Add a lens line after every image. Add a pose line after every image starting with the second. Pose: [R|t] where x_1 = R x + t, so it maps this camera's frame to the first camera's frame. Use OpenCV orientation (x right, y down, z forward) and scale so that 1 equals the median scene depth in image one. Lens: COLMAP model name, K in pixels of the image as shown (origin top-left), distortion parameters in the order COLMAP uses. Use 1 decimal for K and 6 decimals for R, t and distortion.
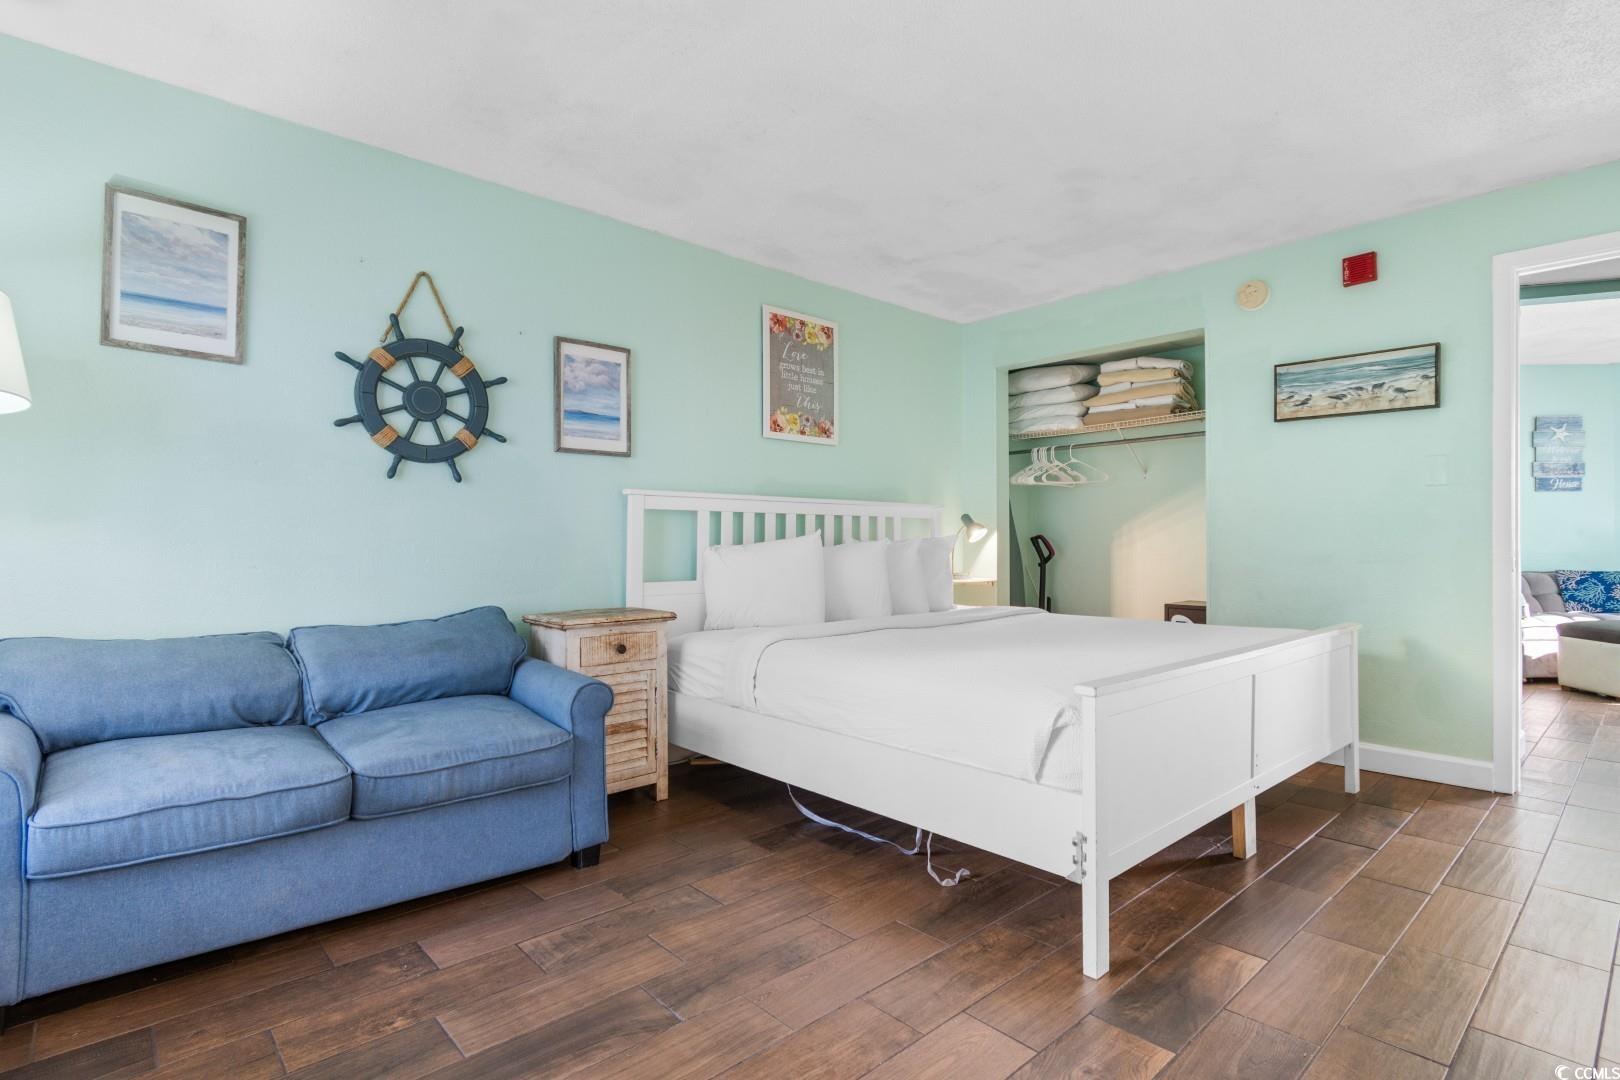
lens RADIAL K [[796.5, 0, 814.0], [0, 796.5, 545.1], [0, 0, 1]] dist [0.008025, -0.004921]
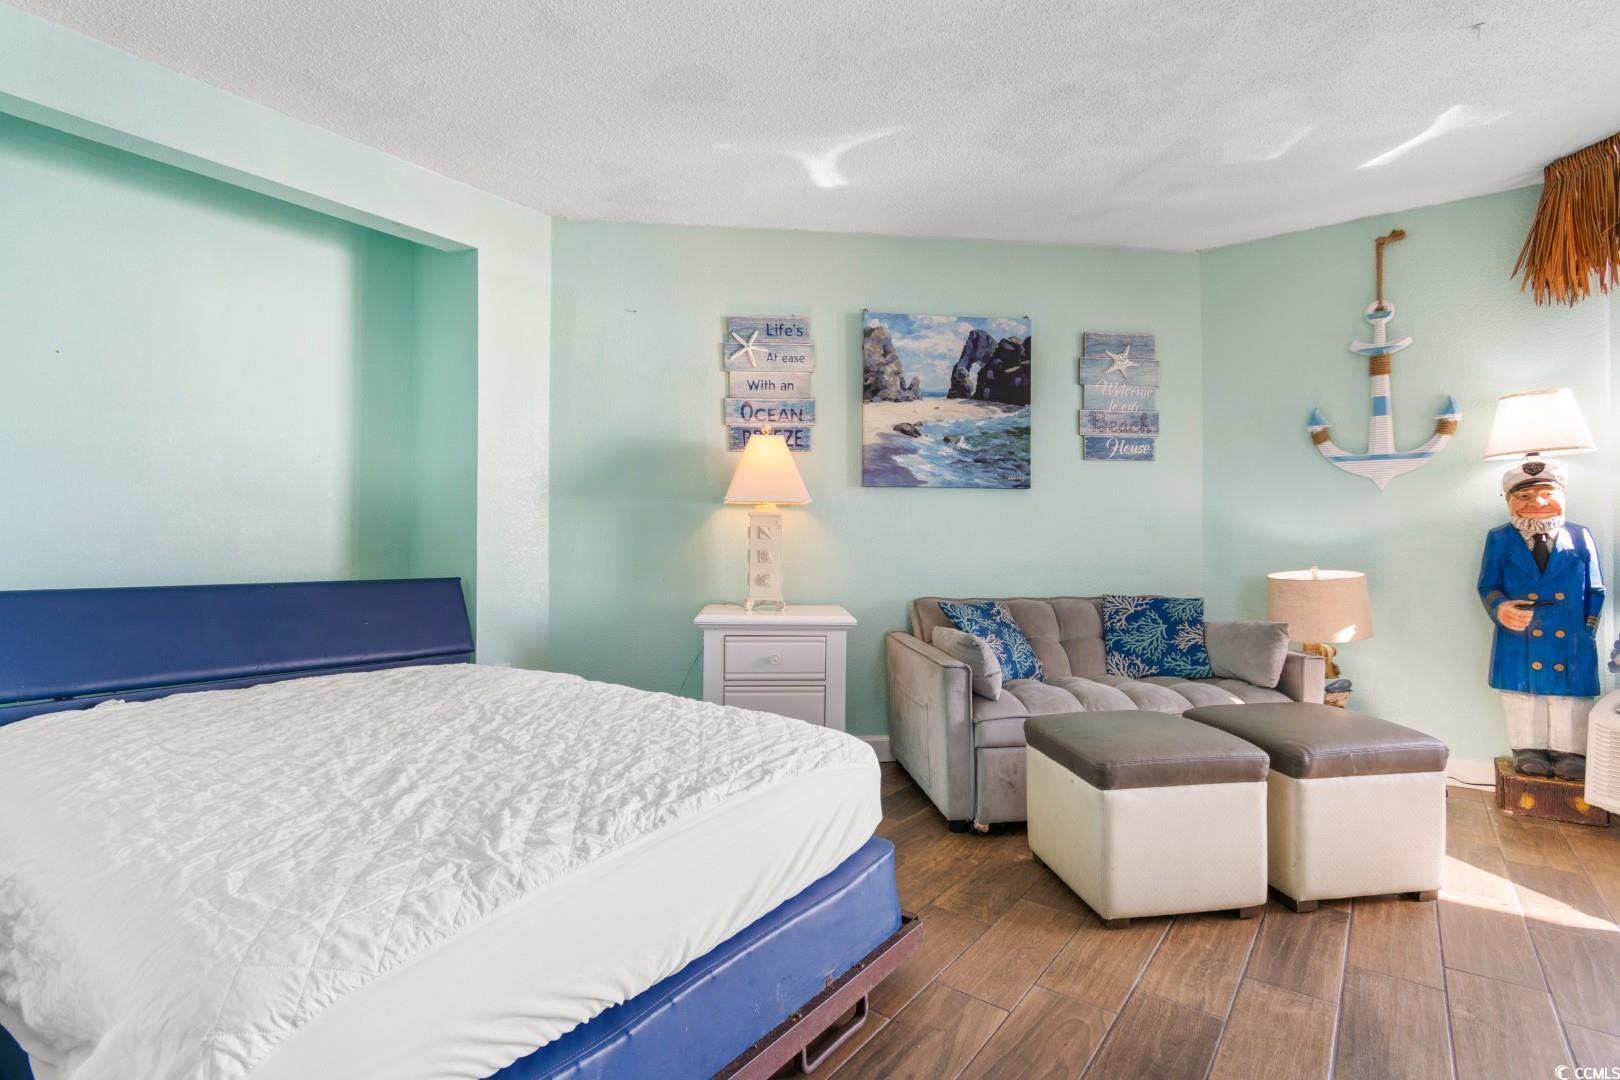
lens RADIAL K [[759.9, 0, 807.1], [0, 759.9, 538.1], [0, 0, 1]] dist [0.006724, -0.006880]
pose [[0.984199, 0.005115, 0.176992, 1.064334], [-0.003114, 0.999928, -0.011580, -0.004230], [-0.177039, 0.010846, 0.984144, 0.856893]]
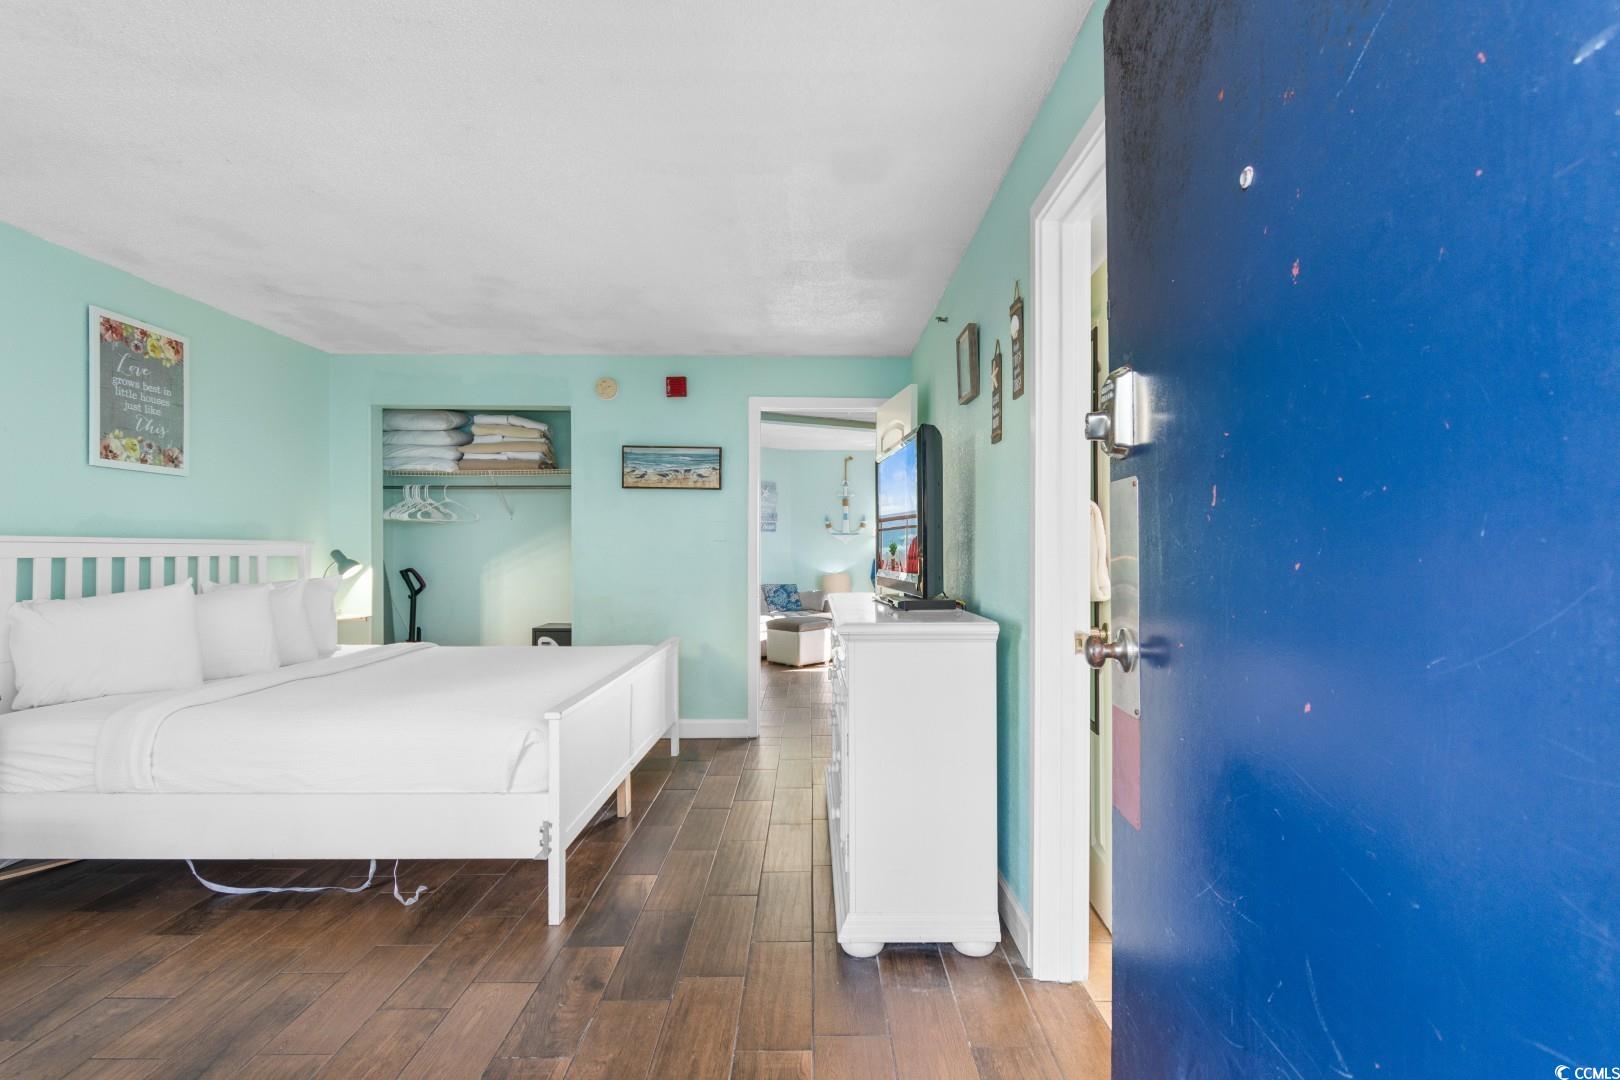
lens RADIAL K [[796.5, 0, 814.7], [0, 796.5, 551.1], [0, 0, 1]] dist [0.008025, -0.004921]
pose [[0.672459, -0.000150, 0.740135, -0.193048], [0.000737, 1.000000, -0.000467, -0.050662], [-0.740134, 0.000859, 0.672459, -0.129629]]
